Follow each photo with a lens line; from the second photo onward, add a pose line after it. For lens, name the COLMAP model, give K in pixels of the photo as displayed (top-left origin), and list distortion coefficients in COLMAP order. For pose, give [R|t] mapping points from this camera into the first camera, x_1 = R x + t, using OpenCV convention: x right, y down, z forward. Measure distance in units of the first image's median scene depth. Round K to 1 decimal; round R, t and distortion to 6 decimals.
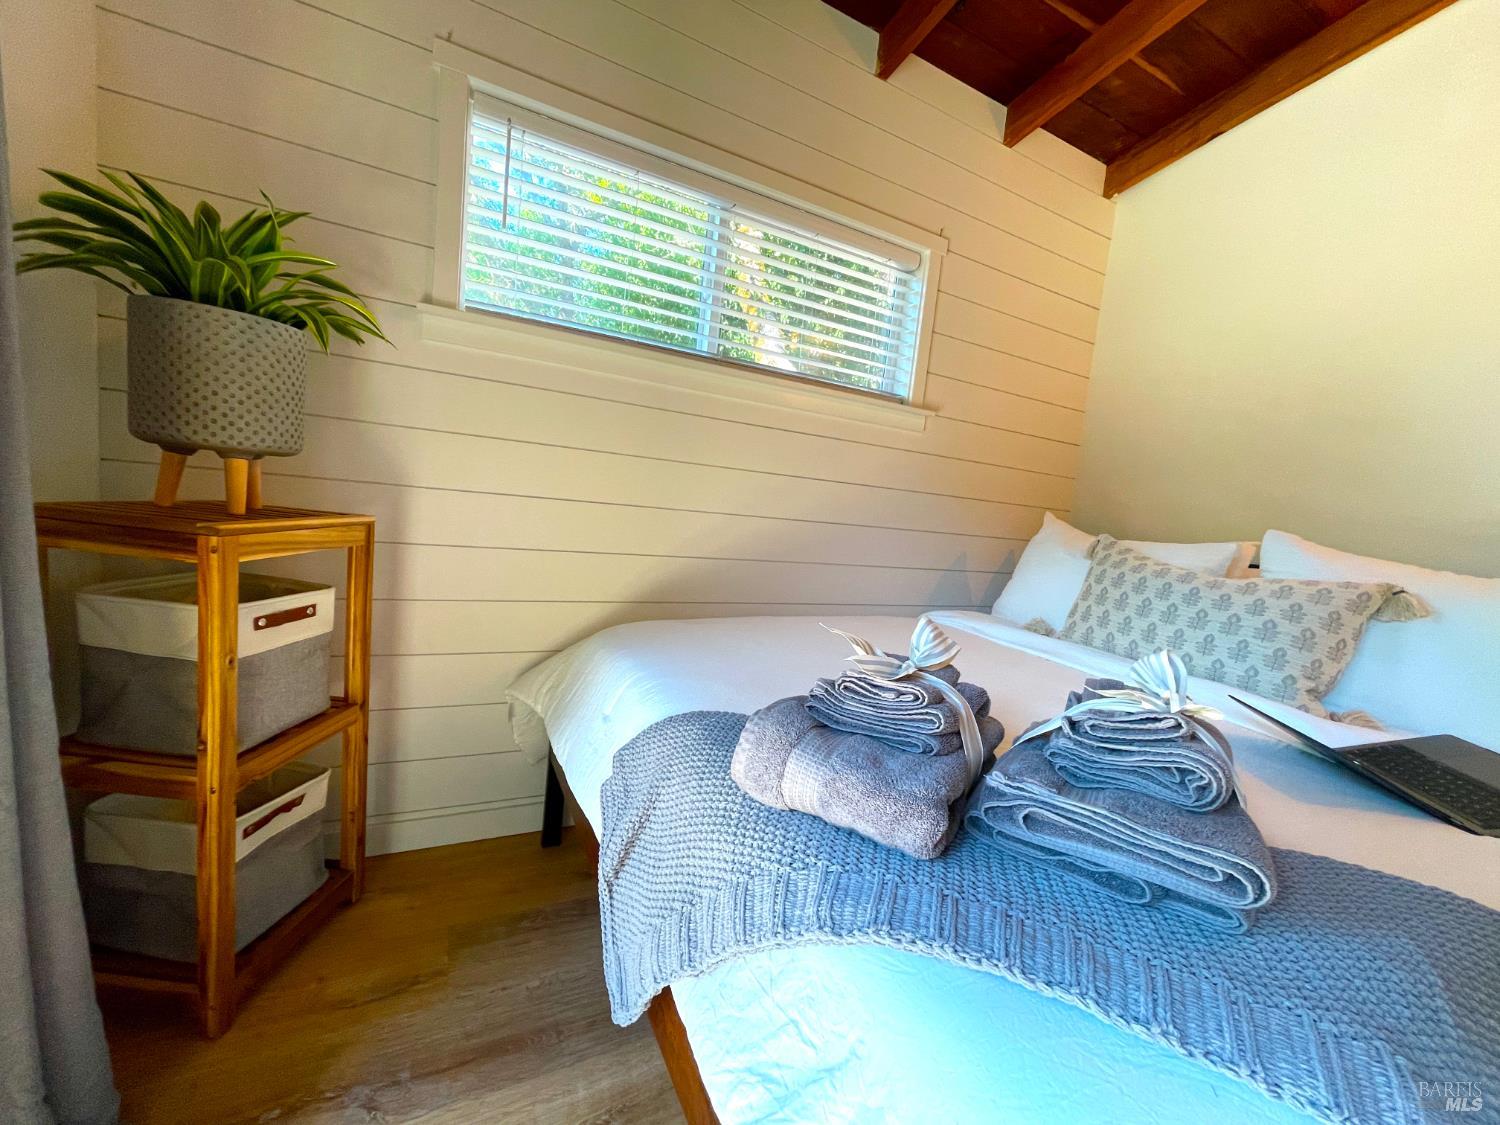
lens RADIAL K [[610.3, 0, 750.0], [0, 610.3, 562.5], [0, 0, 1]] dist [0.000629, 0.000390]
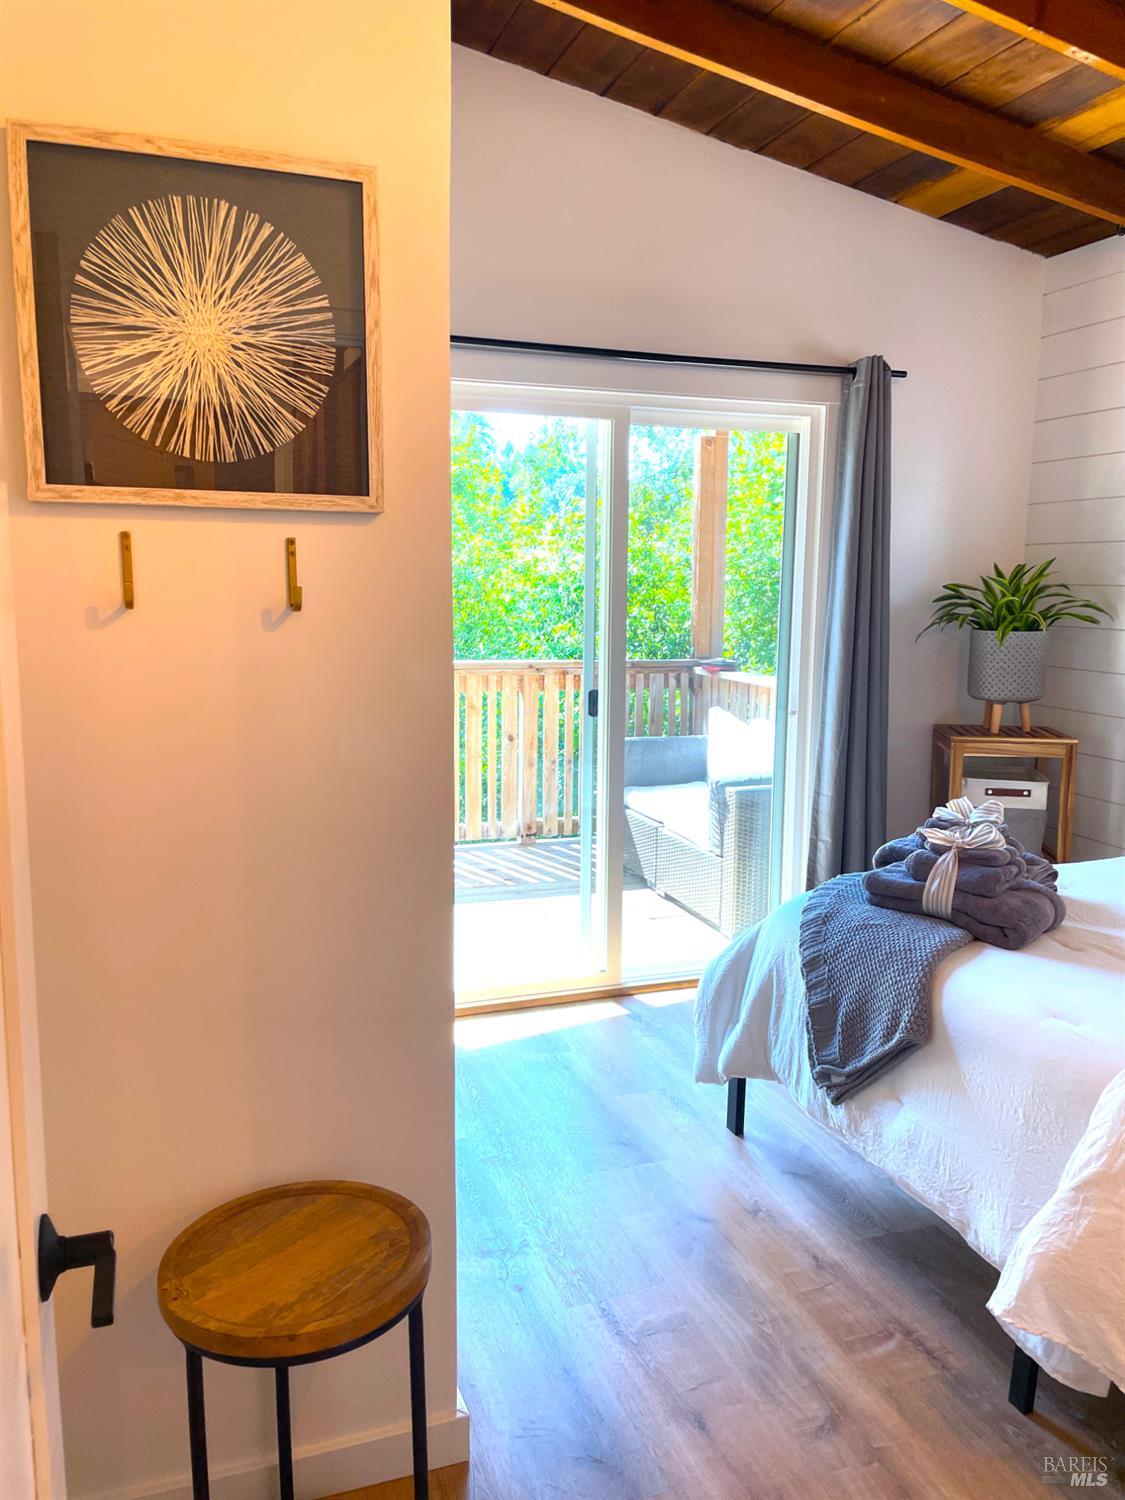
lens RADIAL K [[1133.7, 0, 562.5], [0, 1133.7, 750.0], [0, 0, 1]] dist [-0.044208, -0.001573]
pose [[-0.114368, 0.051136, -0.992122, 2.483326], [-0.123248, 0.990229, 0.065246, -0.082281], [0.985764, 0.129739, -0.106948, 0.064359]]
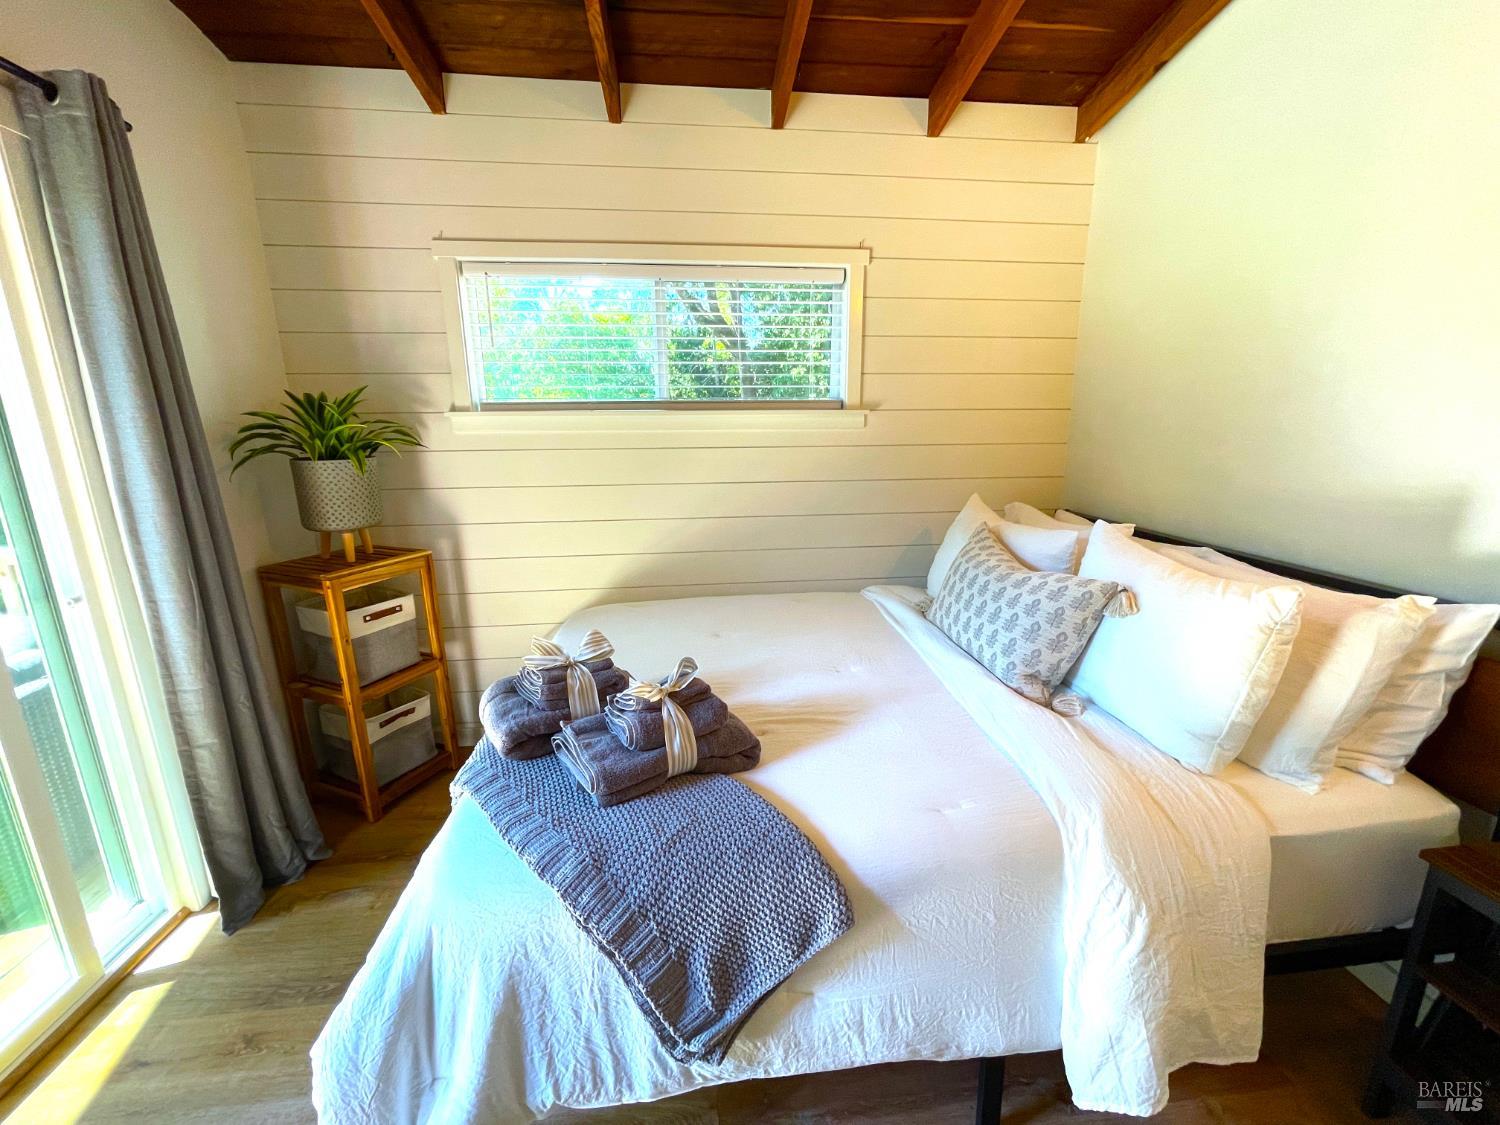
lens RADIAL K [[610.3, 0, 750.0], [0, 610.3, 562.5], [0, 0, 1]] dist [0.000629, 0.000390]
pose [[0.928456, -0.024804, -0.370614, 0.917894], [0.065204, 0.993158, 0.096879, -0.163857], [0.365675, -0.114113, 0.923721, -0.270189]]
